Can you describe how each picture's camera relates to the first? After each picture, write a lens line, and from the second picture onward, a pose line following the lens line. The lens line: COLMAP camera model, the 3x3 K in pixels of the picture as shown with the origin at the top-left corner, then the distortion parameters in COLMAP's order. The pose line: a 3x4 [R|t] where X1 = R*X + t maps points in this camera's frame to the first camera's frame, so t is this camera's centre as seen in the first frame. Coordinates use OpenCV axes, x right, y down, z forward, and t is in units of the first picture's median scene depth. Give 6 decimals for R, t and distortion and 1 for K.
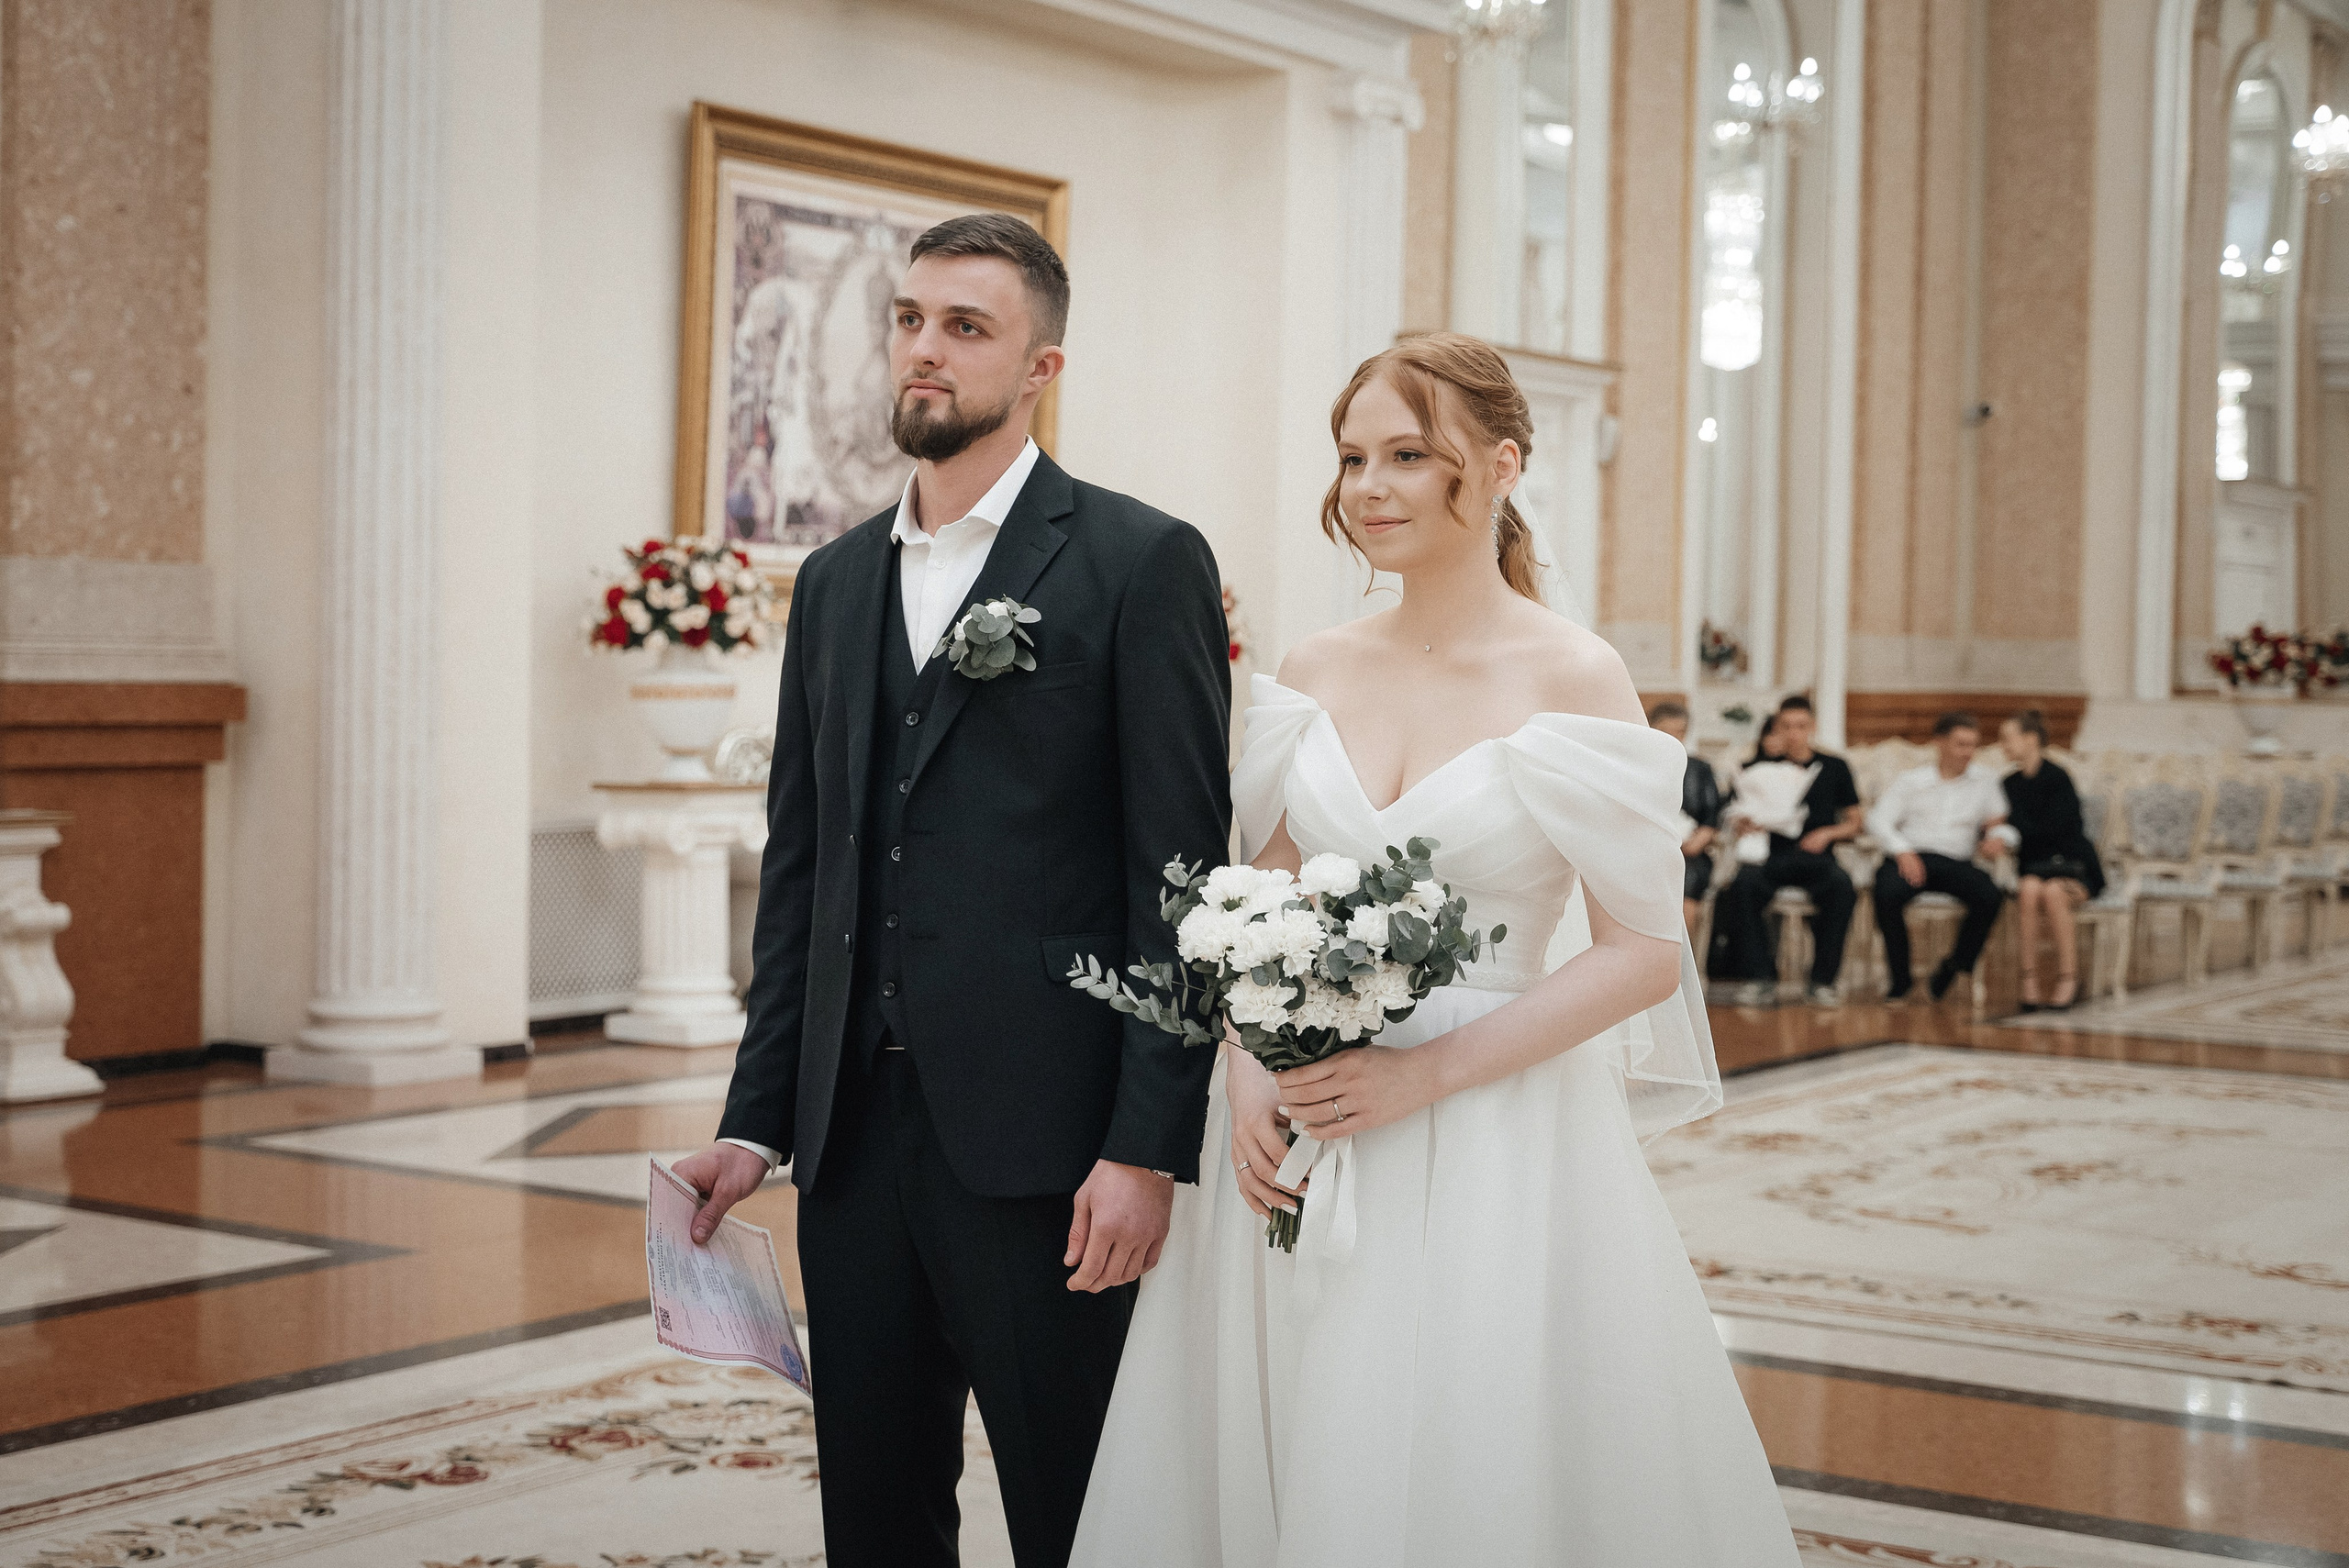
lens RADIAL K [[3455.1, 0, 1181.3], [0, 3455.1, 764.5], [0, 0, 1]] dist [0.008357, 0.000000]
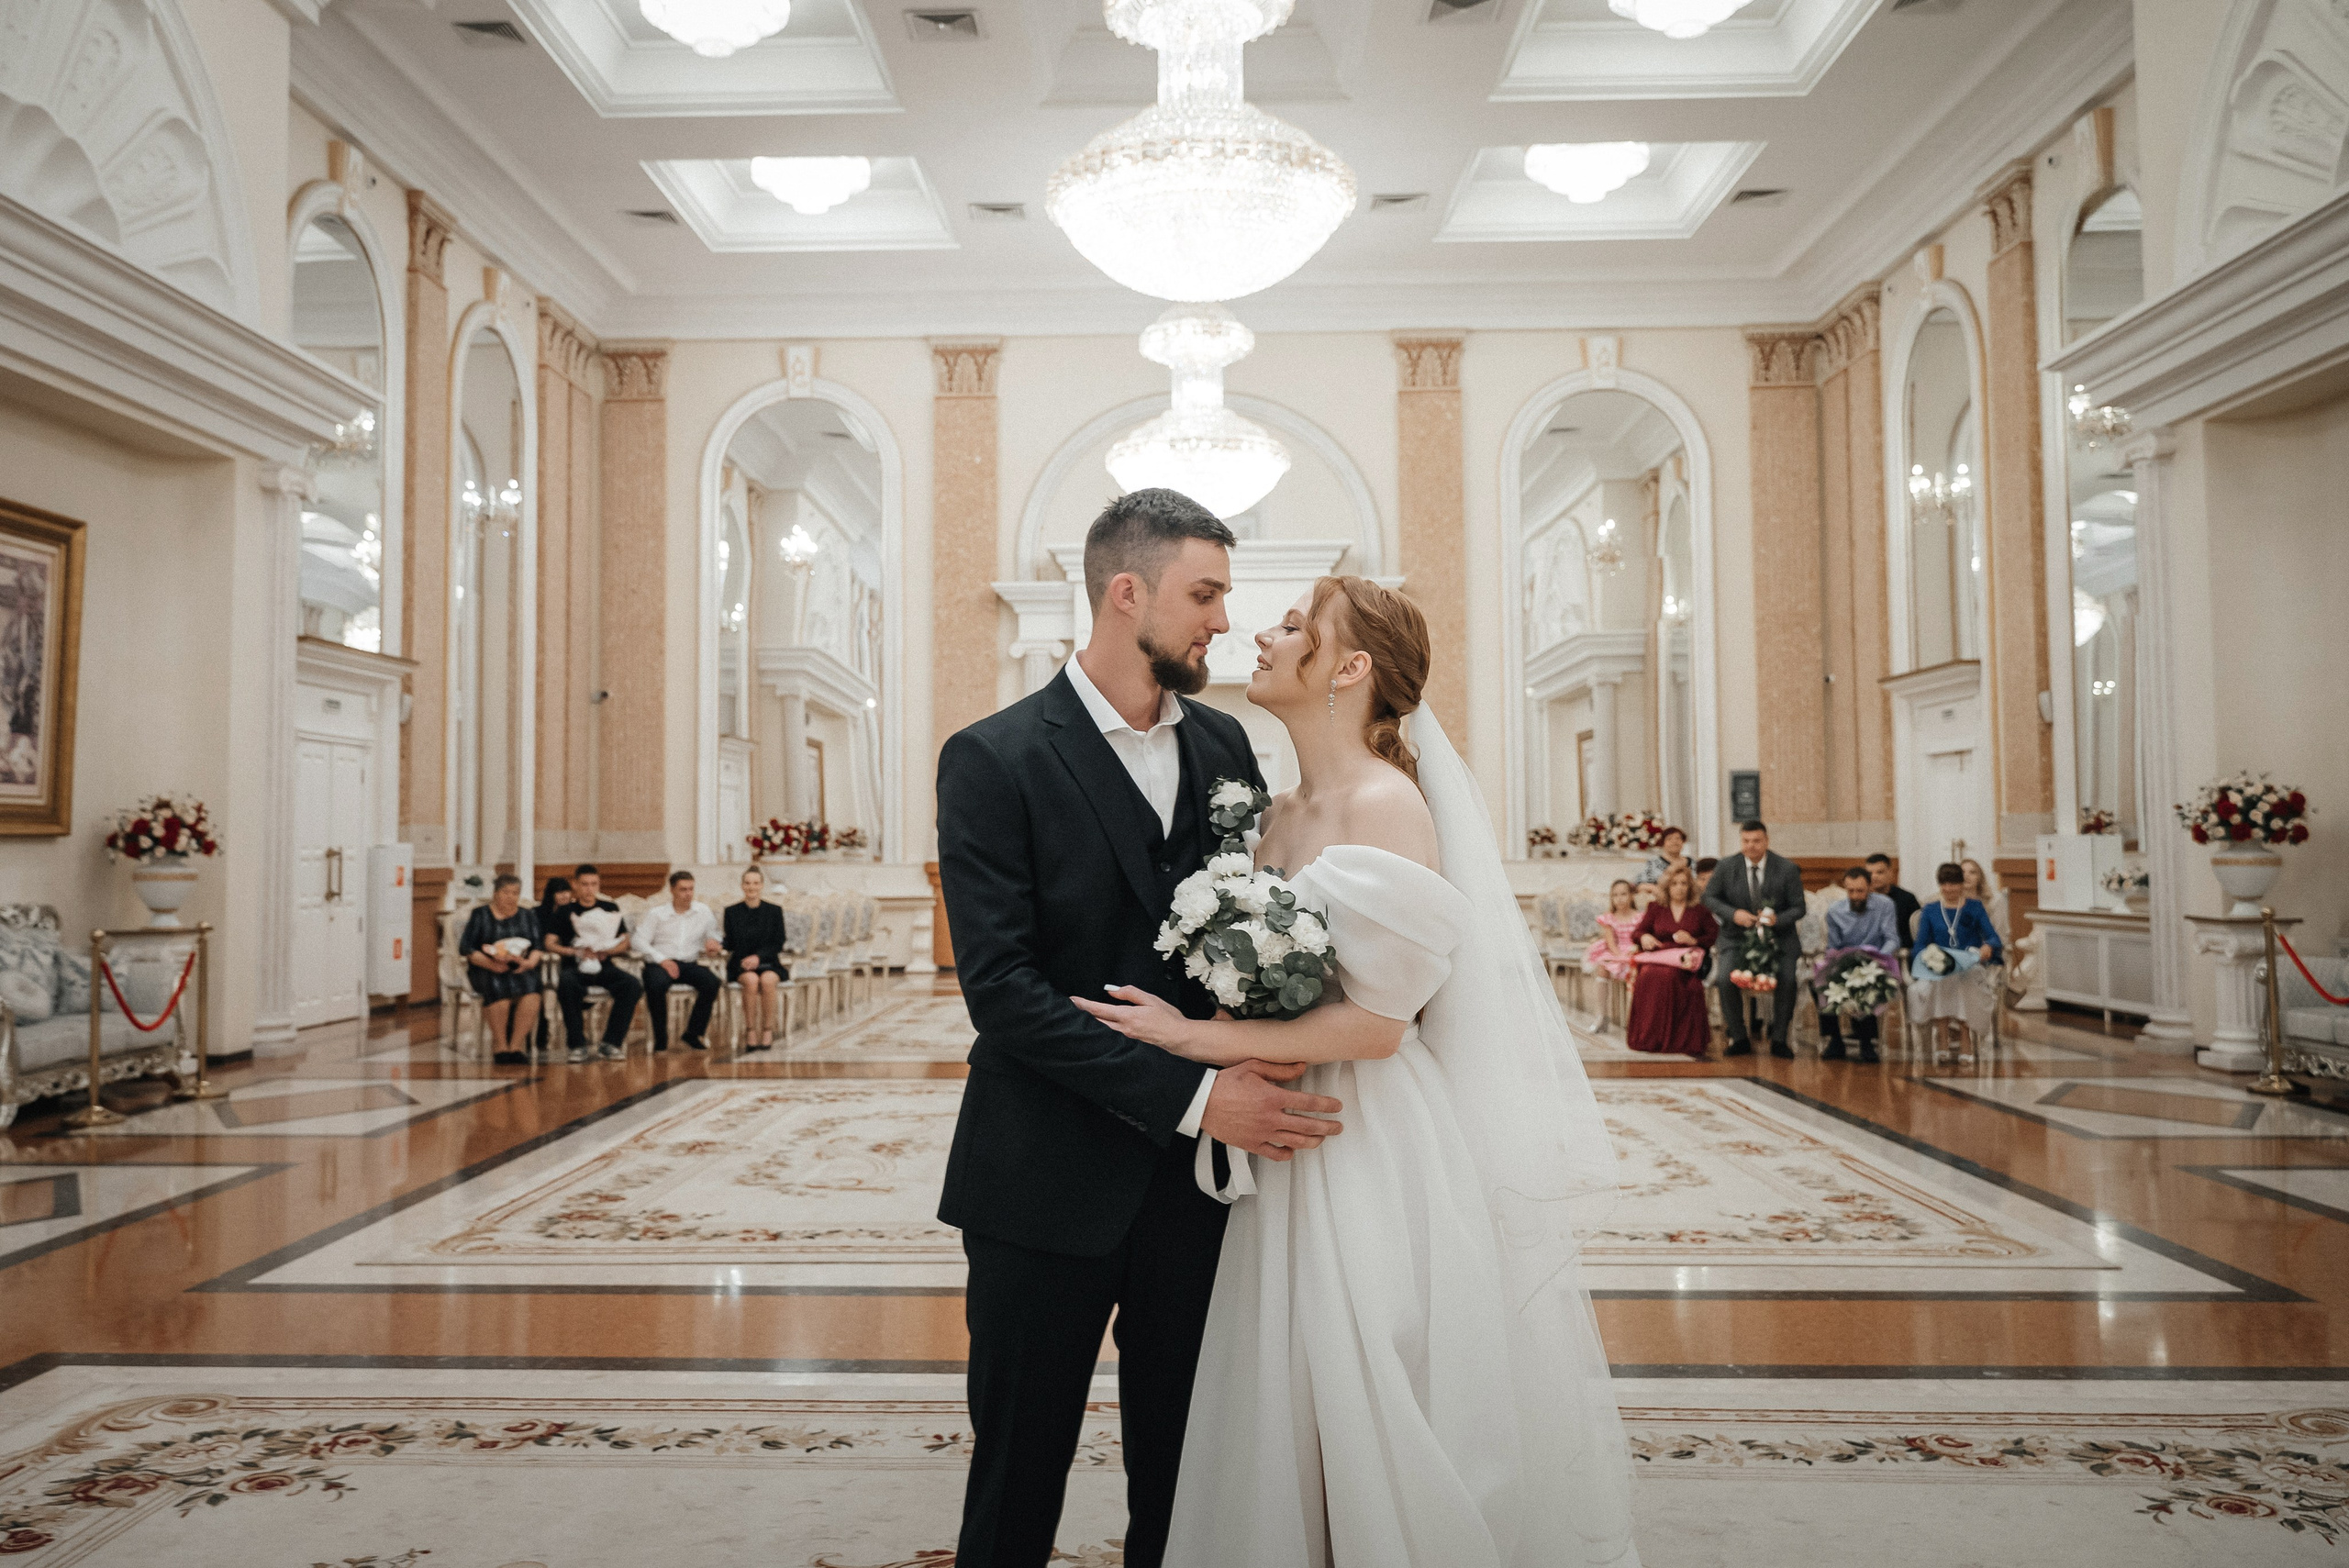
lens RADIAL K [[2018.6, 0, 1084.0], [0, 2018.6, 734.6], [0, 0, 1]] dist [0.007797, 0.028801]
pose [[0.864815, 0.002498, 0.502084, -0.112531], [0.040092, 0.996451, -0.074014, -0.002491], [-0.500487, 0.084137, 0.861646, 0.085203]]
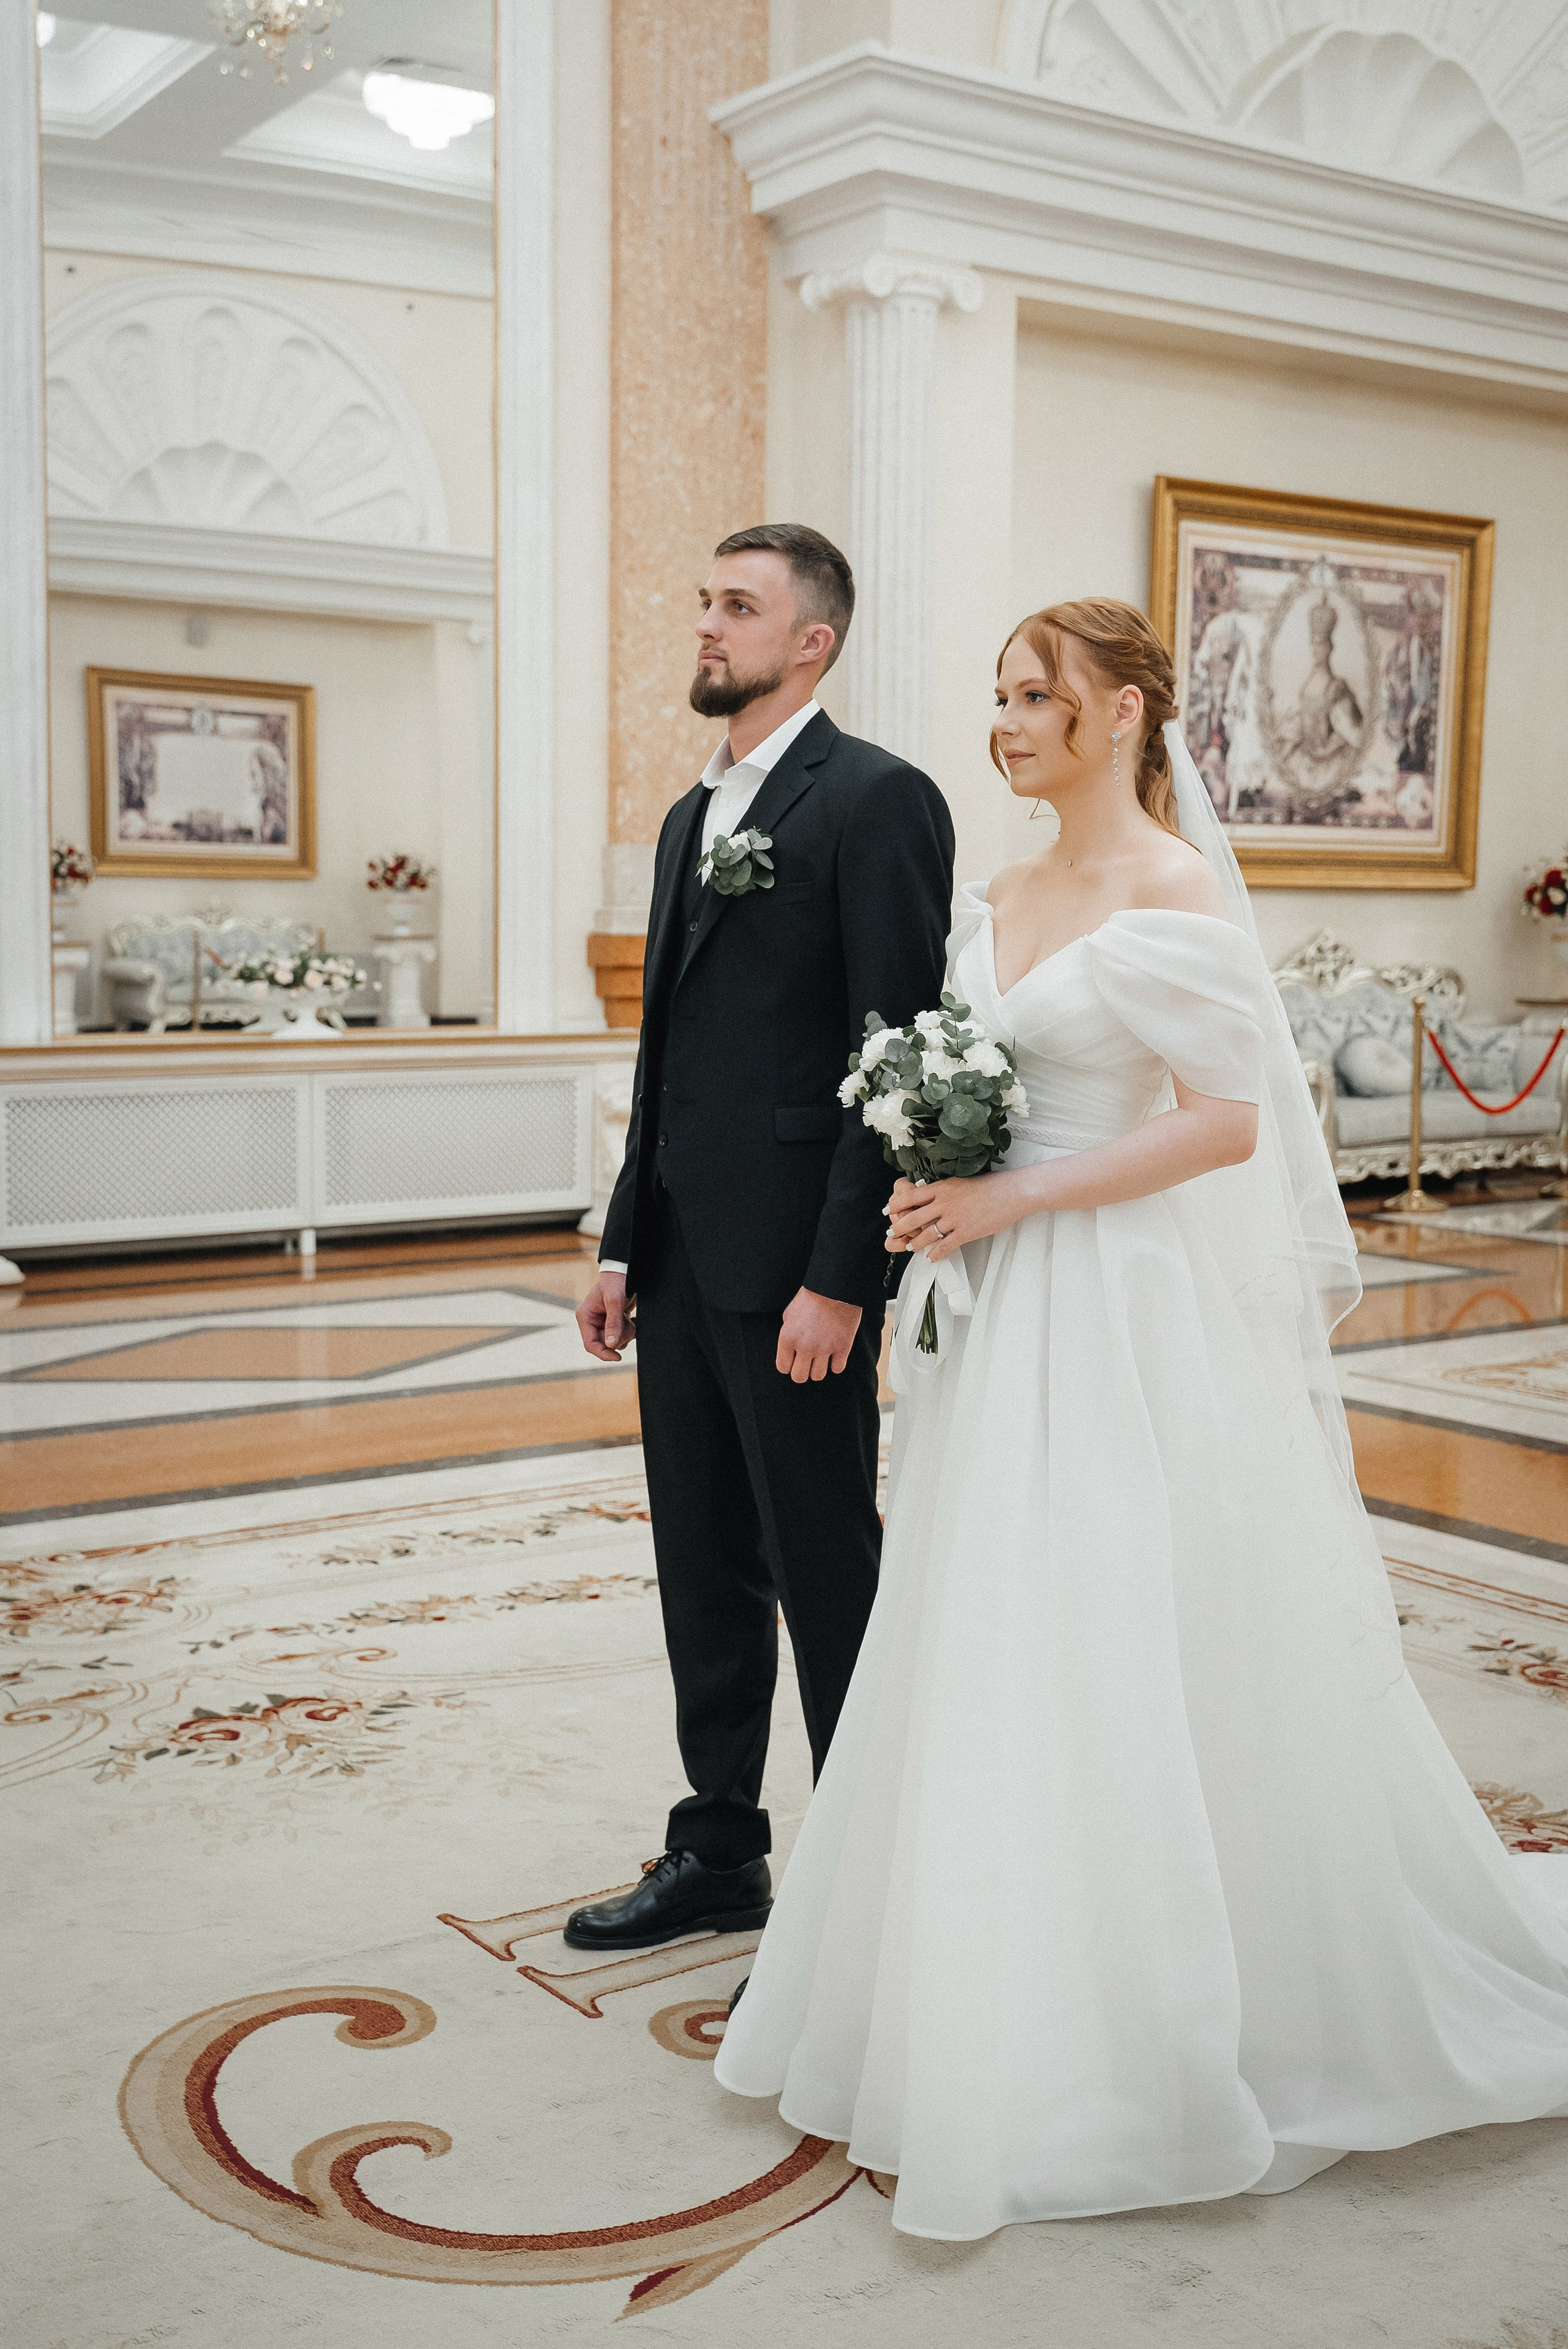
lens RADIAL K [[2622.9, 0, 755.1], [0, 2622.9, 1146.5], [0, 0, 1]] dist [-0.008268, 0.000000]
pose [[0.927024, 0.019129, -0.374514, 0.088998], [0.000545, 0.998628, 0.052355, 0.004619], [0.375002, -0.048739, 0.925742, 0.037009]]
